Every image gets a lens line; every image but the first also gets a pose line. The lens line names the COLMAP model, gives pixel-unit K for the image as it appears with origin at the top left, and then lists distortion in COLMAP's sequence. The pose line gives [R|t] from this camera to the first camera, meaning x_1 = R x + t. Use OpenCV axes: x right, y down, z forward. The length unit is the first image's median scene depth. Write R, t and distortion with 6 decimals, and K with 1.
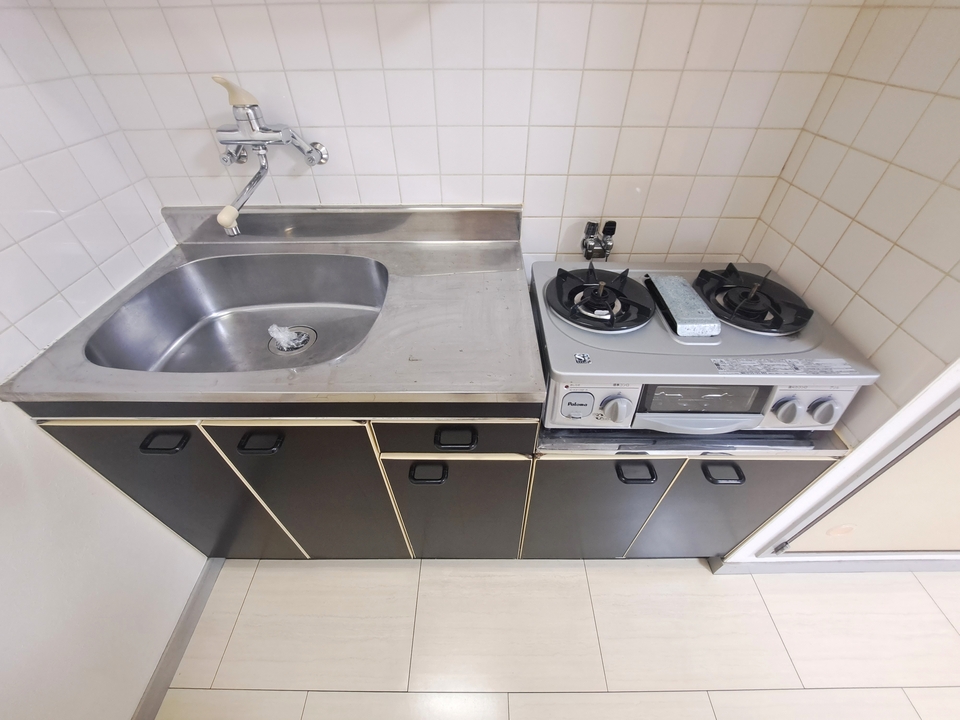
lens RADIAL K [[392.7, 0, 482.3], [0, 392.7, 339.9], [0, 0, 1]] dist [-0.000483, -0.000411]
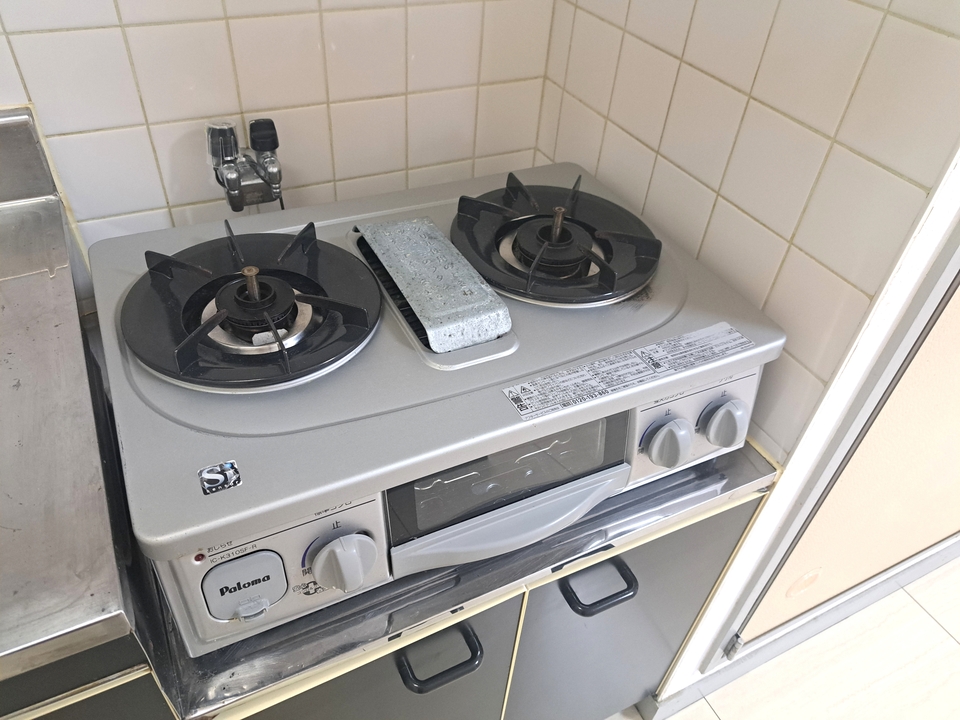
lens RADIAL K [[708.4, 0, 479.4], [0, 708.4, 305.8], [0, 0, 1]] dist [0.140116, -0.178388]
pose [[0.898777, -0.233111, 0.371294, 0.232682], [0.242753, 0.969855, 0.021286, -0.064469], [-0.365063, 0.071002, 0.928271, 0.191829]]
